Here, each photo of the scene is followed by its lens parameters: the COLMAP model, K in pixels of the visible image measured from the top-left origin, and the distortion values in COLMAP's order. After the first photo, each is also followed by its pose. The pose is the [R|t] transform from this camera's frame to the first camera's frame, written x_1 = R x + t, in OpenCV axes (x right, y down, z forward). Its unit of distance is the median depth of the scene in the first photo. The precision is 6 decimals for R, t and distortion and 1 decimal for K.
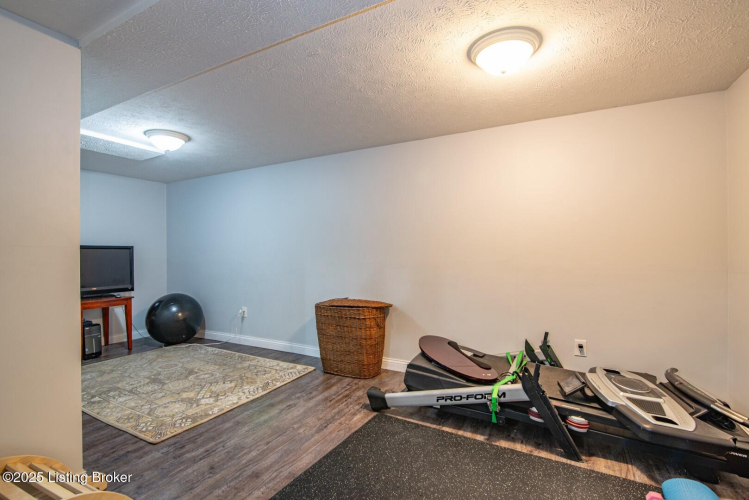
lens RADIAL K [[348.3, 0, 353.6], [0, 348.3, 251.5], [0, 0, 1]] dist [-0.023608, 0.000421]
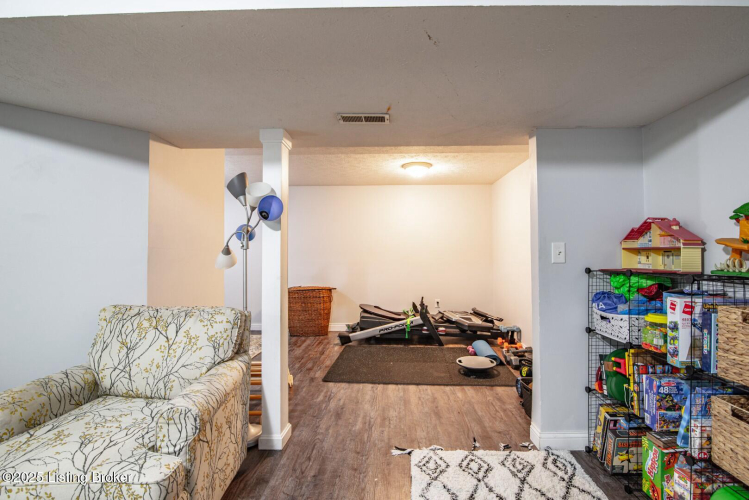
lens RADIAL K [[348.3, 0, 377.0], [0, 348.3, 249.0], [0, 0, 1]] dist [-0.023608, 0.000421]
pose [[0.885827, 0.011778, 0.463867, -0.501008], [-0.001868, 0.999760, -0.021816, 0.010673], [-0.464012, 0.018459, 0.885636, -0.529665]]
